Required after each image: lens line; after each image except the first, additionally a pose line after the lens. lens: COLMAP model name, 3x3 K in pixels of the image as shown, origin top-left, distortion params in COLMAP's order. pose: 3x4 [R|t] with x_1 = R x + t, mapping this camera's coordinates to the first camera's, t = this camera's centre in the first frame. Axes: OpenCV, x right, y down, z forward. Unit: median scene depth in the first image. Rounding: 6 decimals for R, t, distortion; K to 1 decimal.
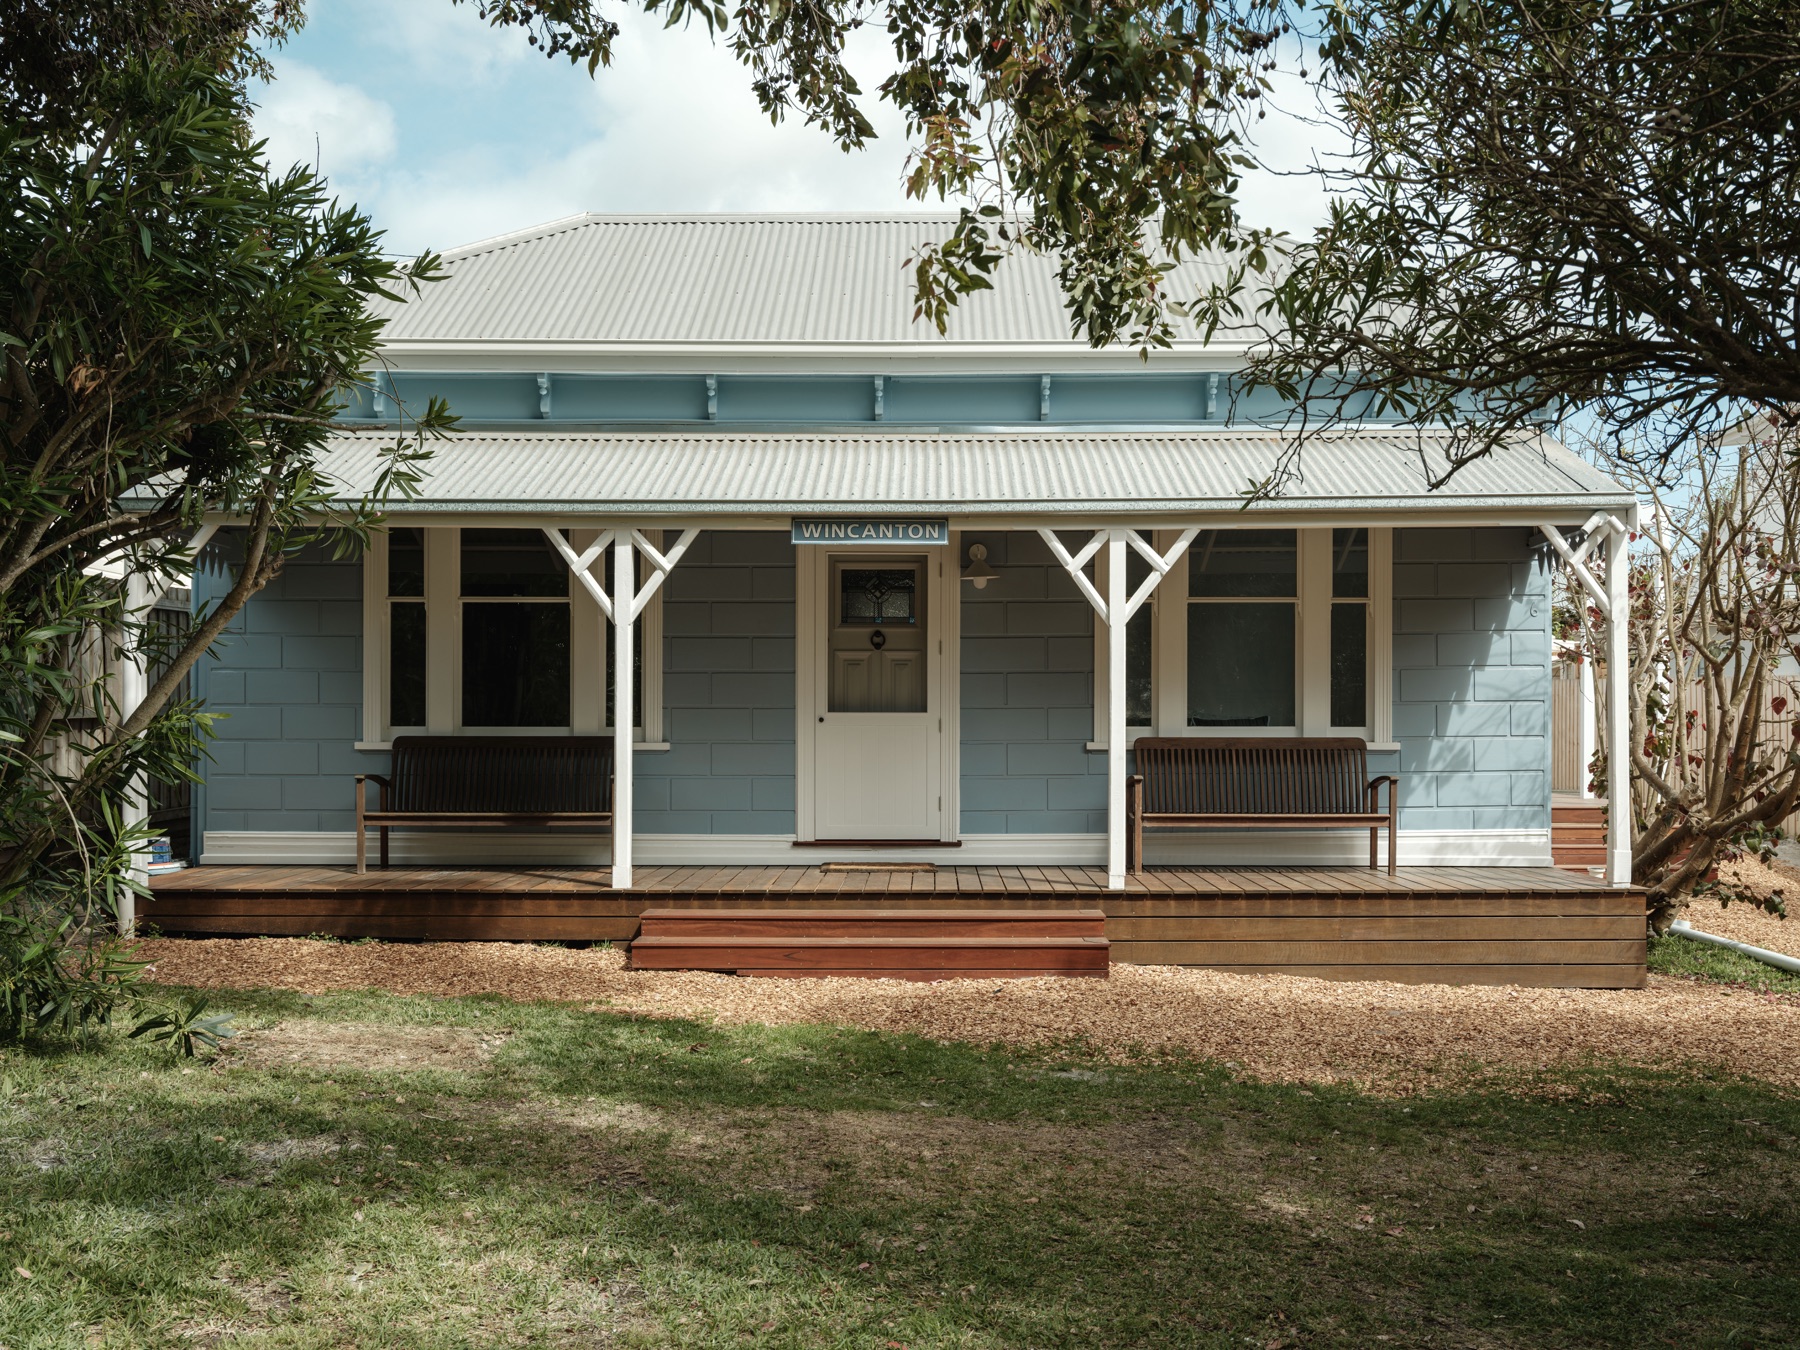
lens RADIAL K [[1780.2, 0, 911.1], [0, 1780.2, 686.3], [0, 0, 1]] dist [0.015763, 0.000000]
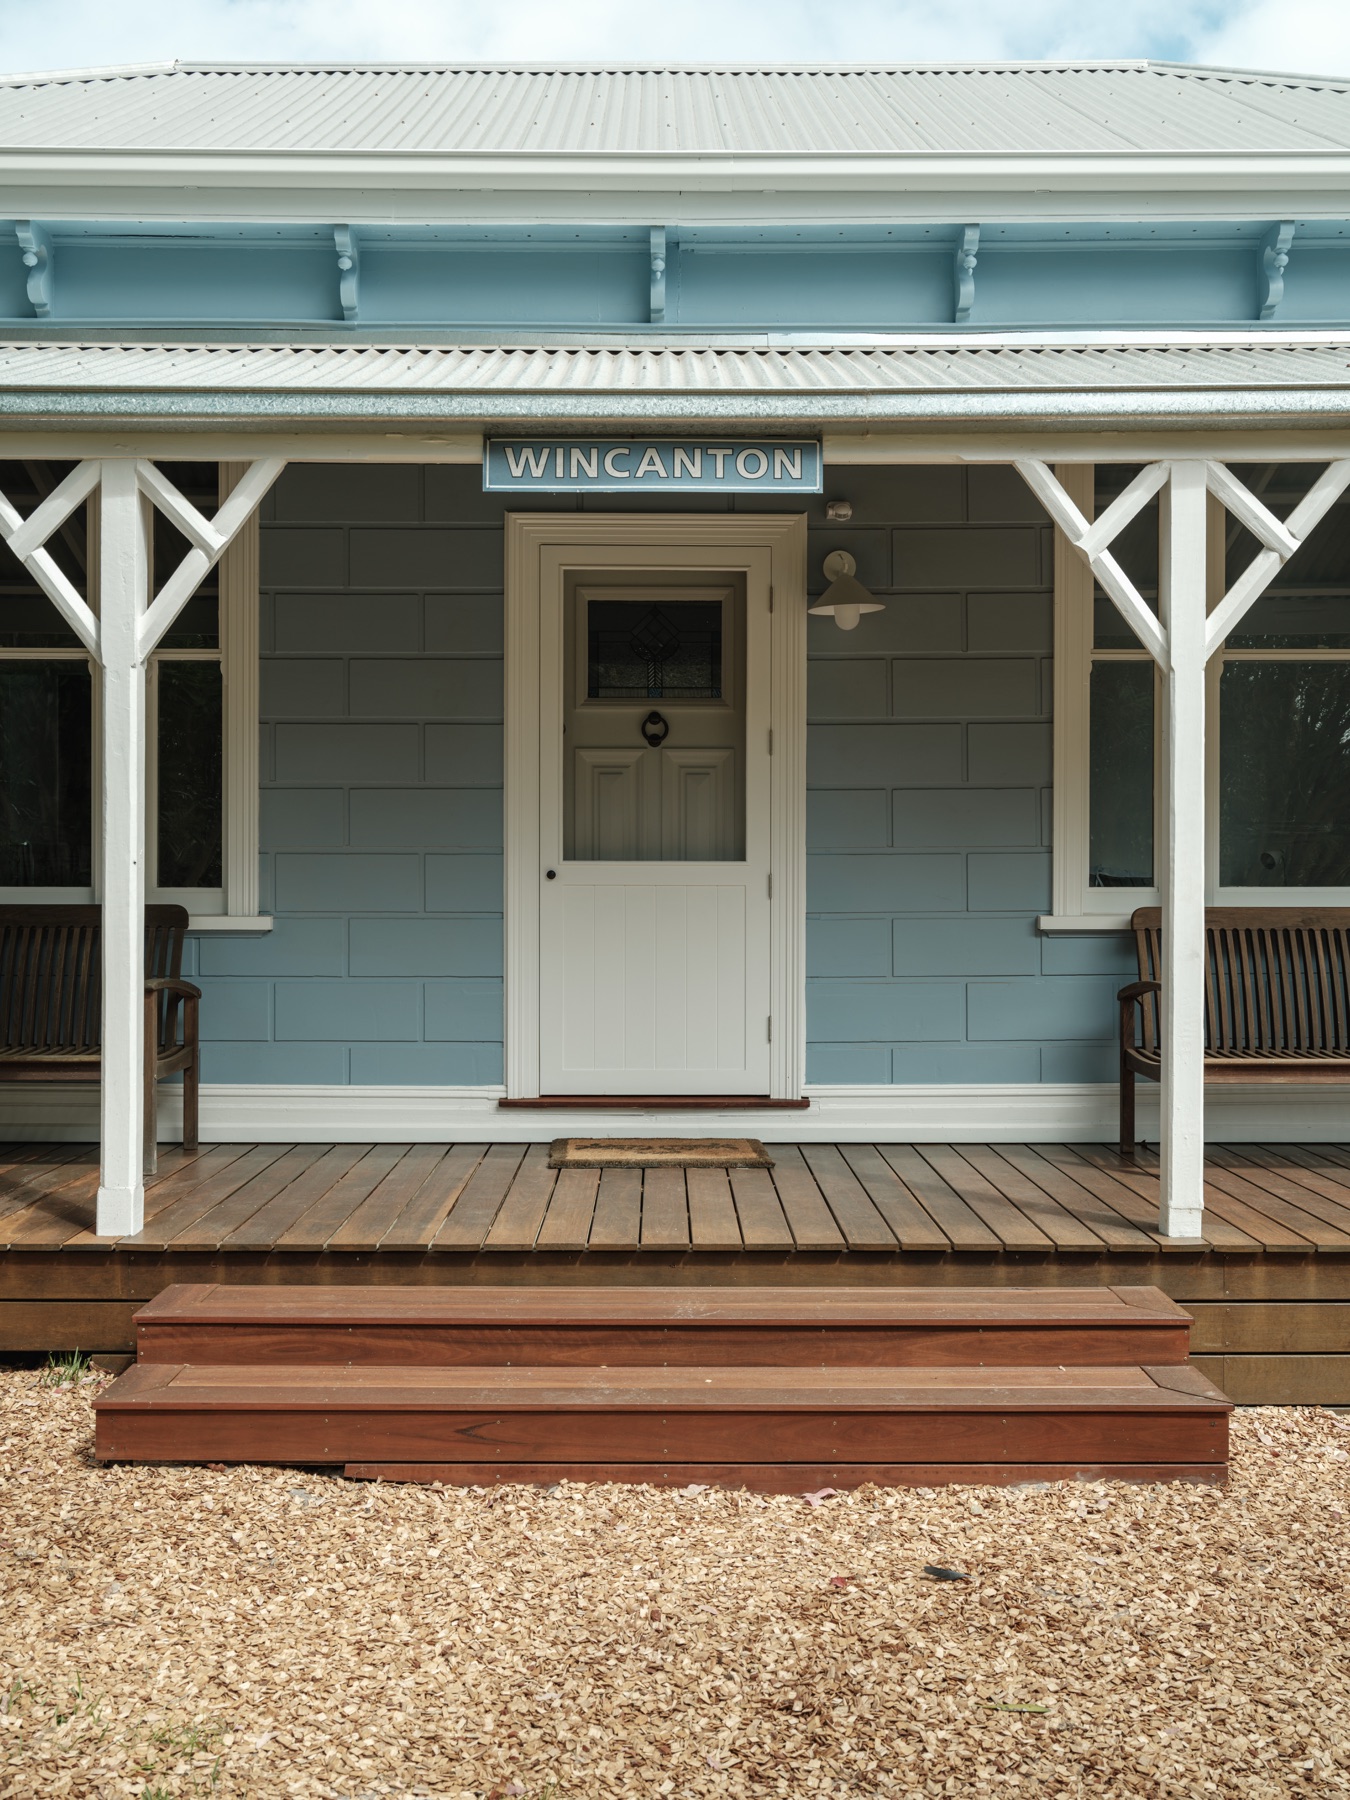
lens RADIAL K [[1636.9, 0, 659.1], [0, 1636.9, 894.5], [0, 0, 1]] dist [-0.003732, 0.000000]
pose [[0.999951, 0.000904, 0.009908, -0.025440], [-0.001173, 0.999632, 0.027118, 0.012888], [-0.009880, -0.027128, 0.999583, 0.567169]]
